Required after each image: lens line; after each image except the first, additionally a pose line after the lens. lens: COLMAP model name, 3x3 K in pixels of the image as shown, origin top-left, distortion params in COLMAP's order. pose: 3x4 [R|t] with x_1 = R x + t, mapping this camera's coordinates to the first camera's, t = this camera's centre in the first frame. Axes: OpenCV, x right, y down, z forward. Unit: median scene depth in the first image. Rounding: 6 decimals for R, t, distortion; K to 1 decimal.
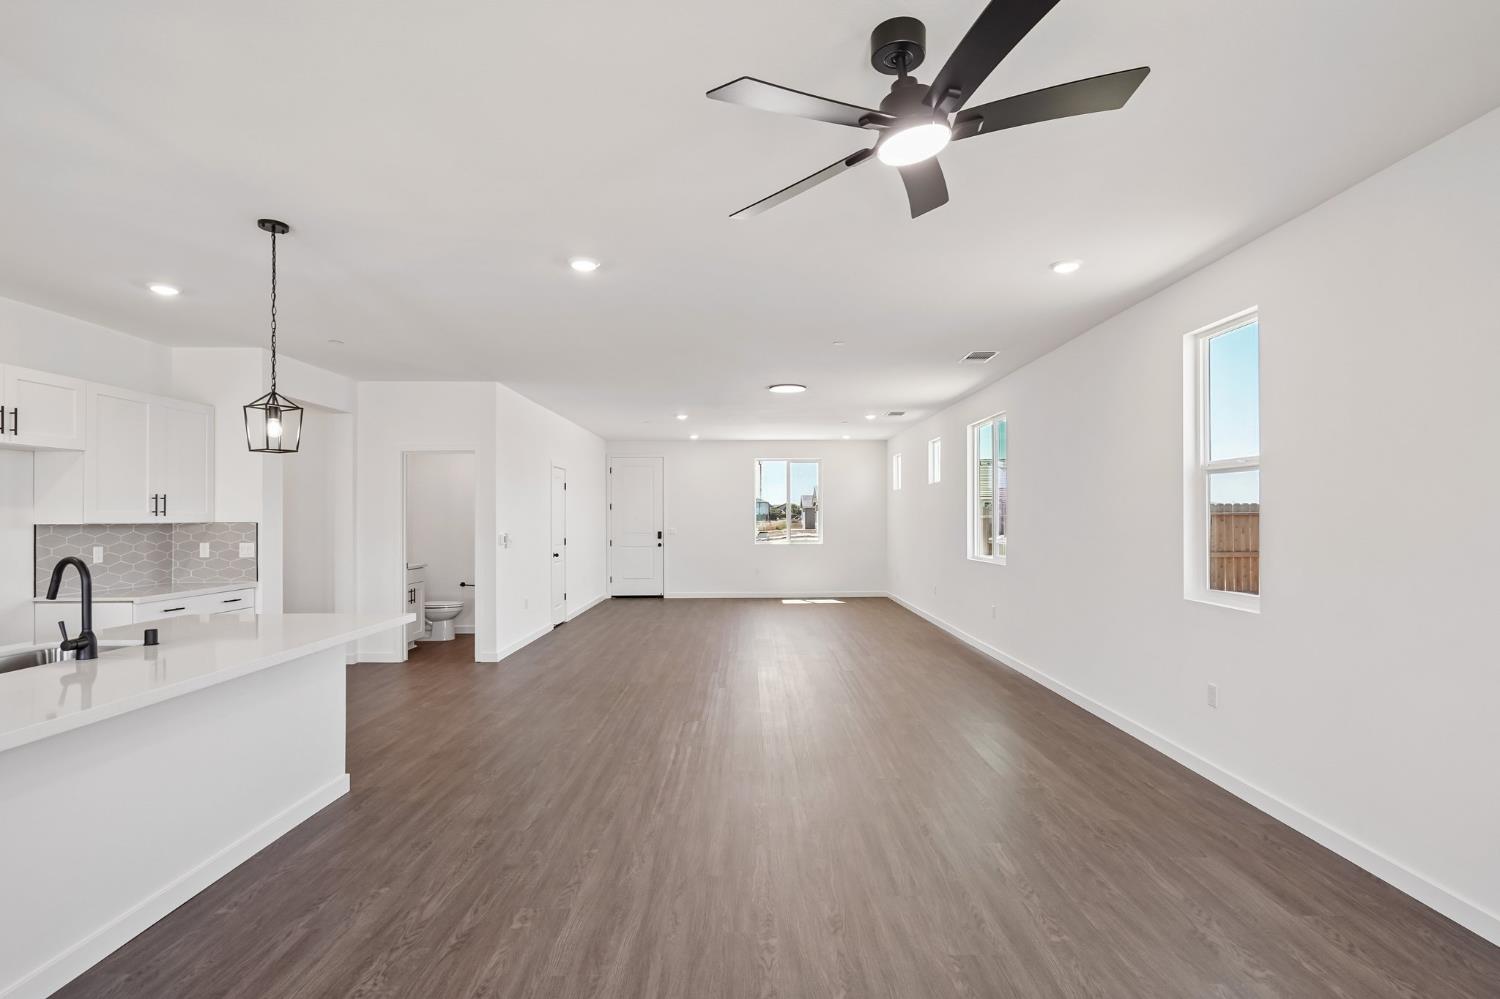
lens RADIAL K [[698.7, 0, 750.0], [0, 698.7, 510.7], [0, 0, 1]] dist [-0.001734, 0.001399]
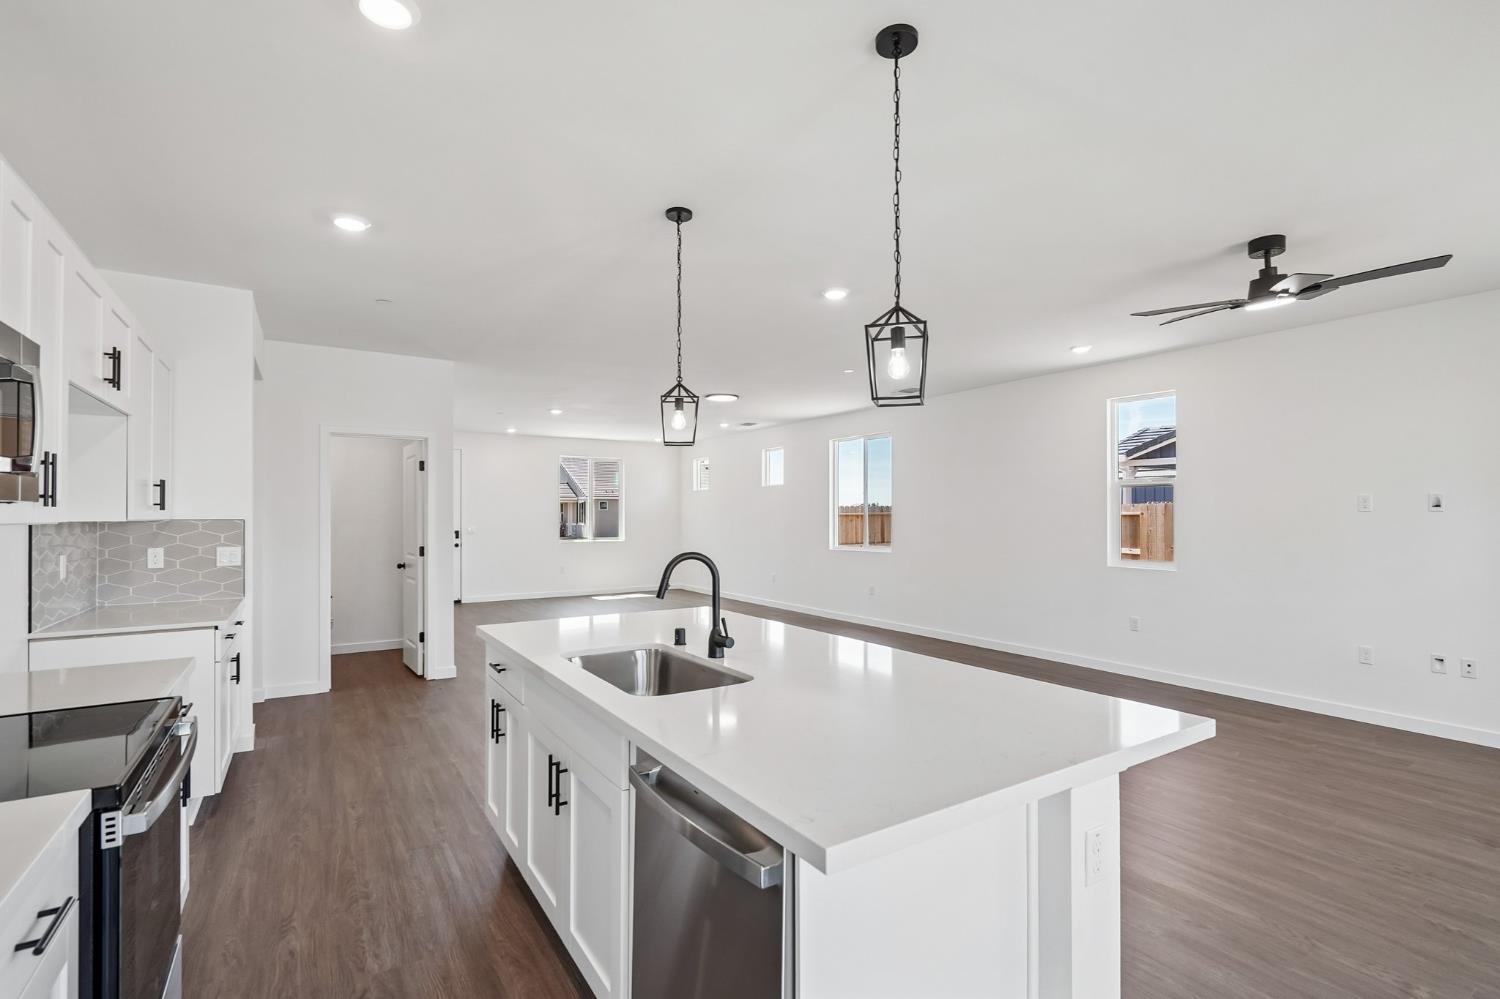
lens RADIAL K [[698.7, 0, 740.6], [0, 698.7, 501.6], [0, 0, 1]] dist [-0.001734, 0.001399]
pose [[0.848549, 0.012524, 0.528969, -0.647986], [-0.006259, 0.999887, -0.013635, 0.004345], [-0.529080, 0.008259, 0.848532, 0.068780]]
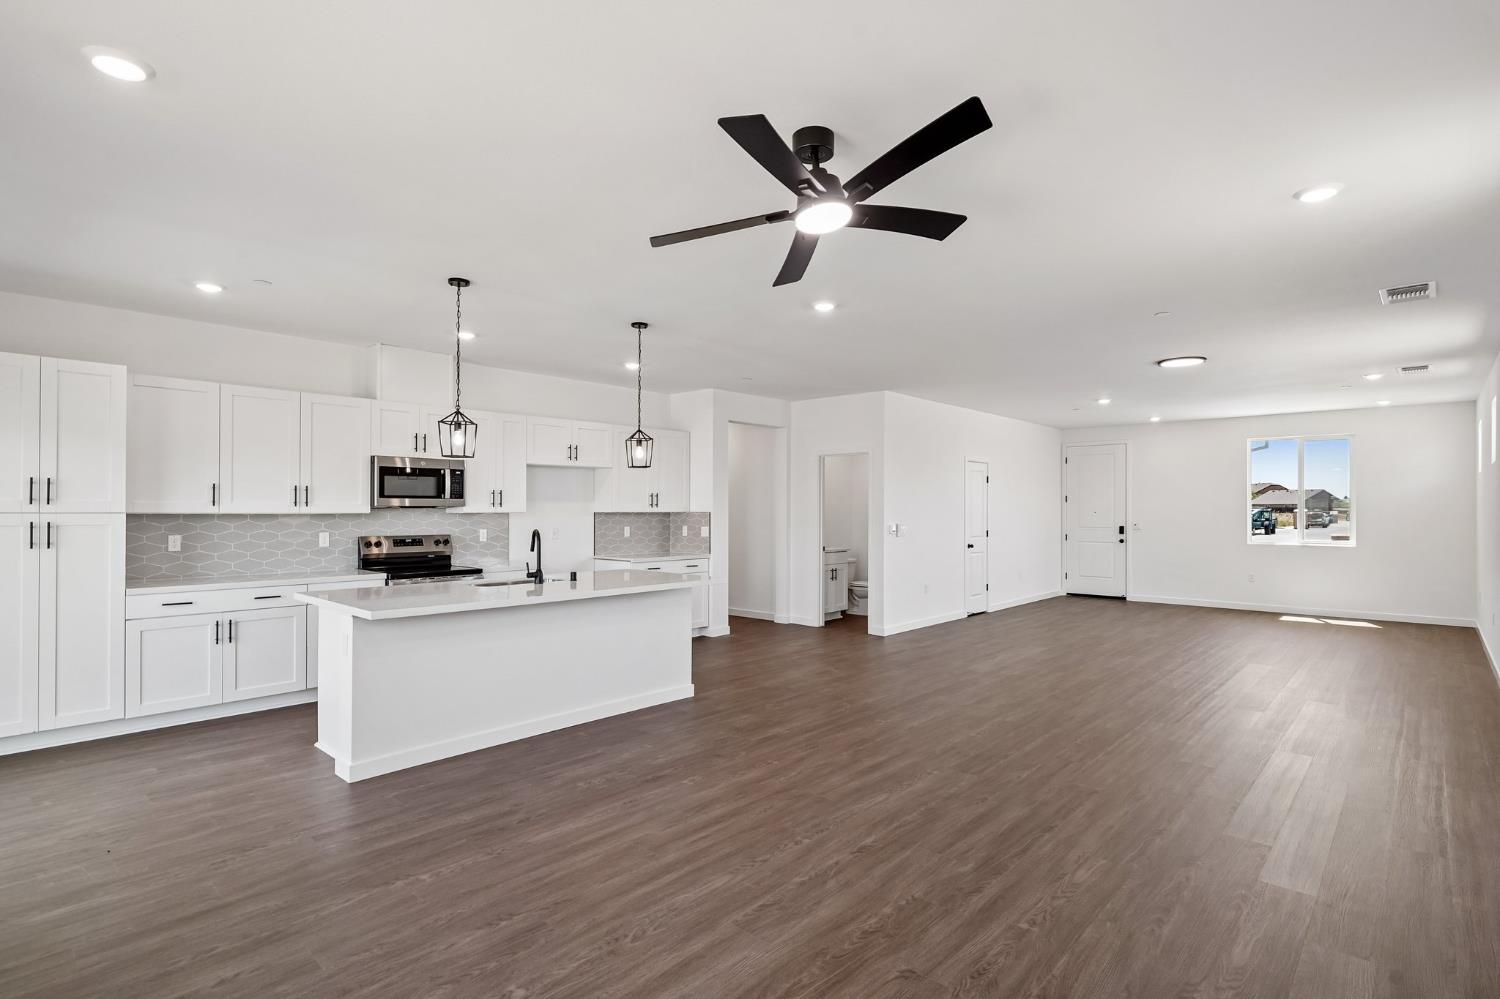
lens RADIAL K [[732.7, 0, 759.0], [0, 732.7, 503.5], [0, 0, 1]] dist [-0.000741, 0.000589]
pose [[0.734027, 0.000990, -0.679119, 0.366991], [0.000713, 0.999997, 0.002229, -0.003832], [0.679120, -0.002120, 0.734025, -0.021227]]
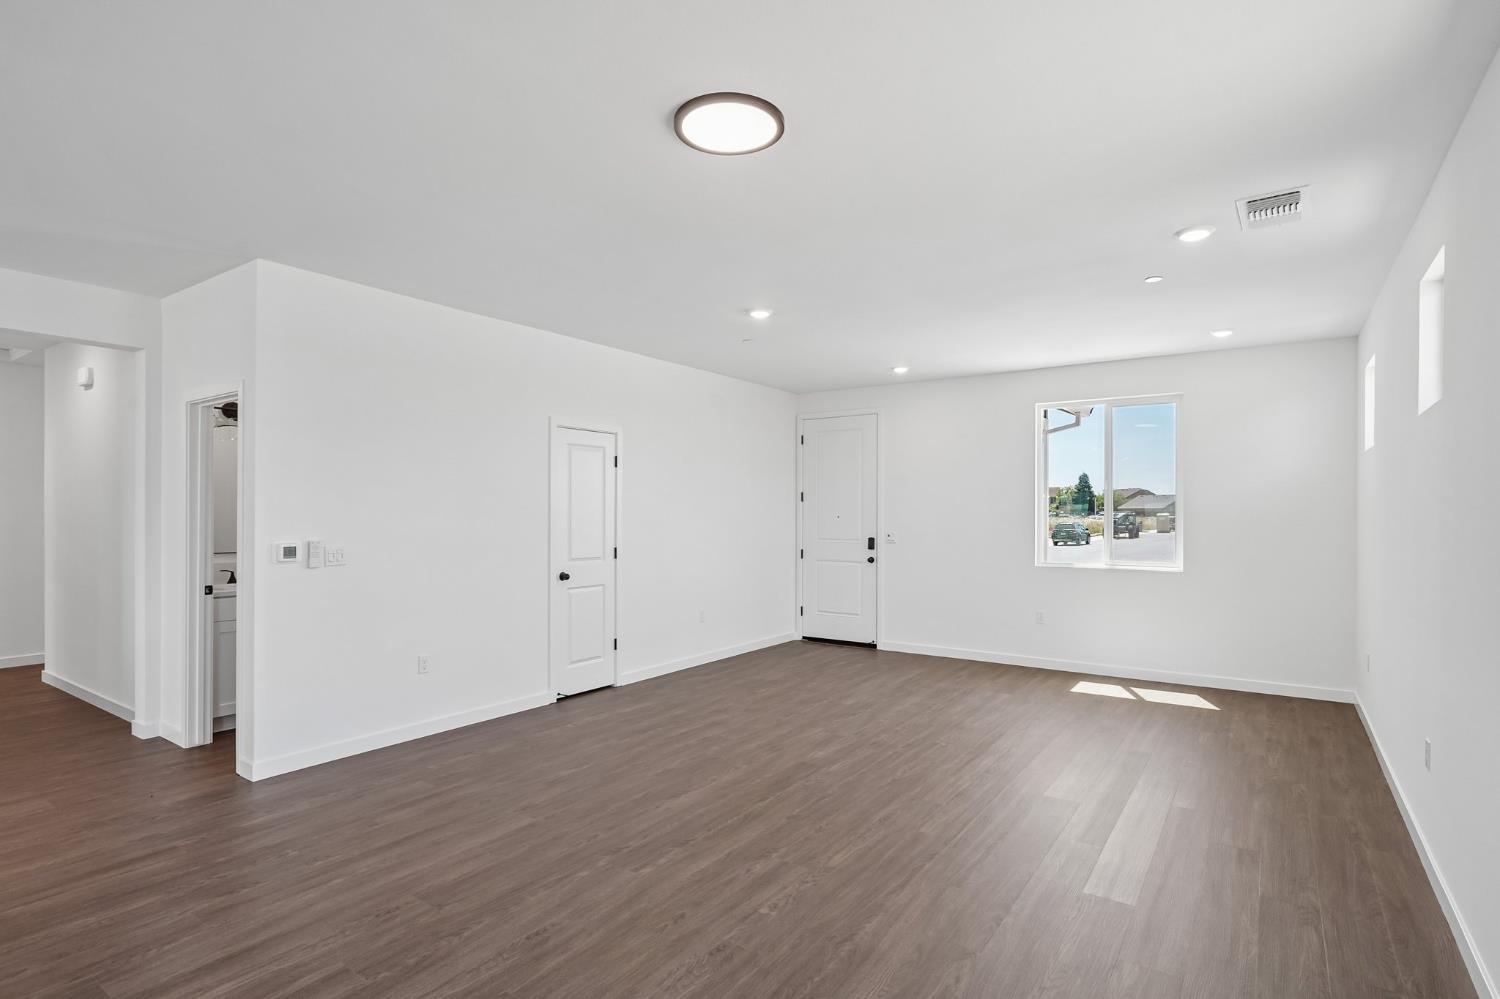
lens RADIAL K [[732.7, 0, 764.4], [0, 732.7, 509.1], [0, 0, 1]] dist [-0.000741, 0.000589]
pose [[0.817722, 0.001623, -0.575612, 0.344500], [0.000517, 0.999994, 0.003554, 0.006833], [0.575614, -0.003204, 0.817715, 0.940476]]
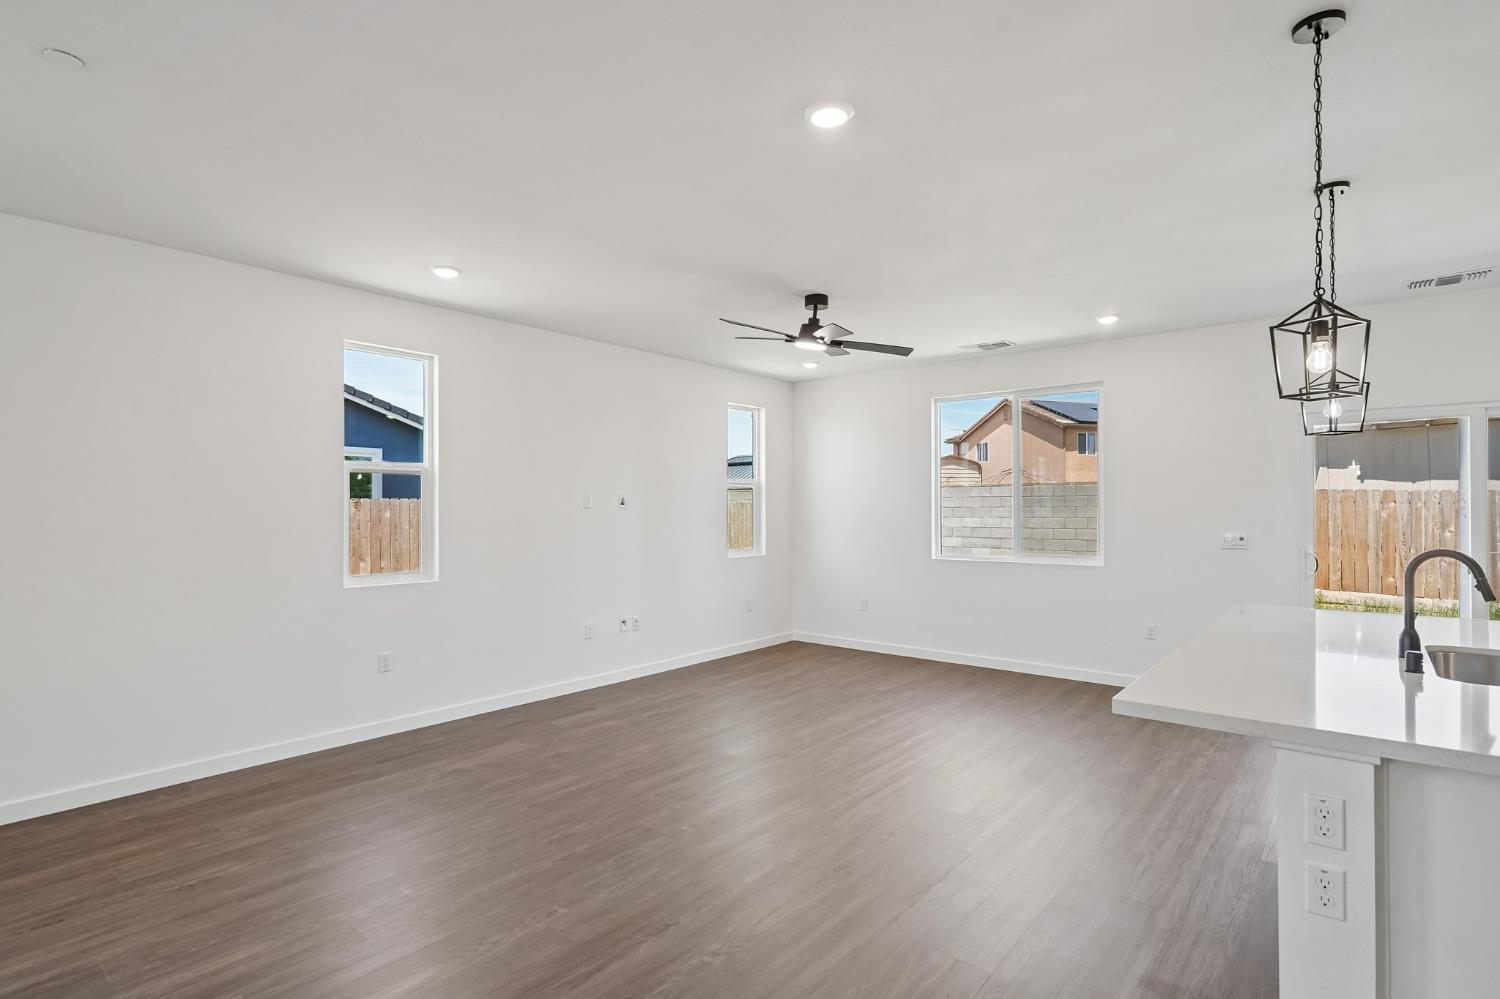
lens RADIAL K [[732.7, 0, 752.8], [0, 732.7, 503.2], [0, 0, 1]] dist [-0.000741, 0.000589]
pose [[-0.759037, 0.009650, 0.650976, -0.407003], [-0.001128, 0.999869, -0.016136, 0.010123], [-0.651046, -0.012982, -0.758927, 1.018151]]
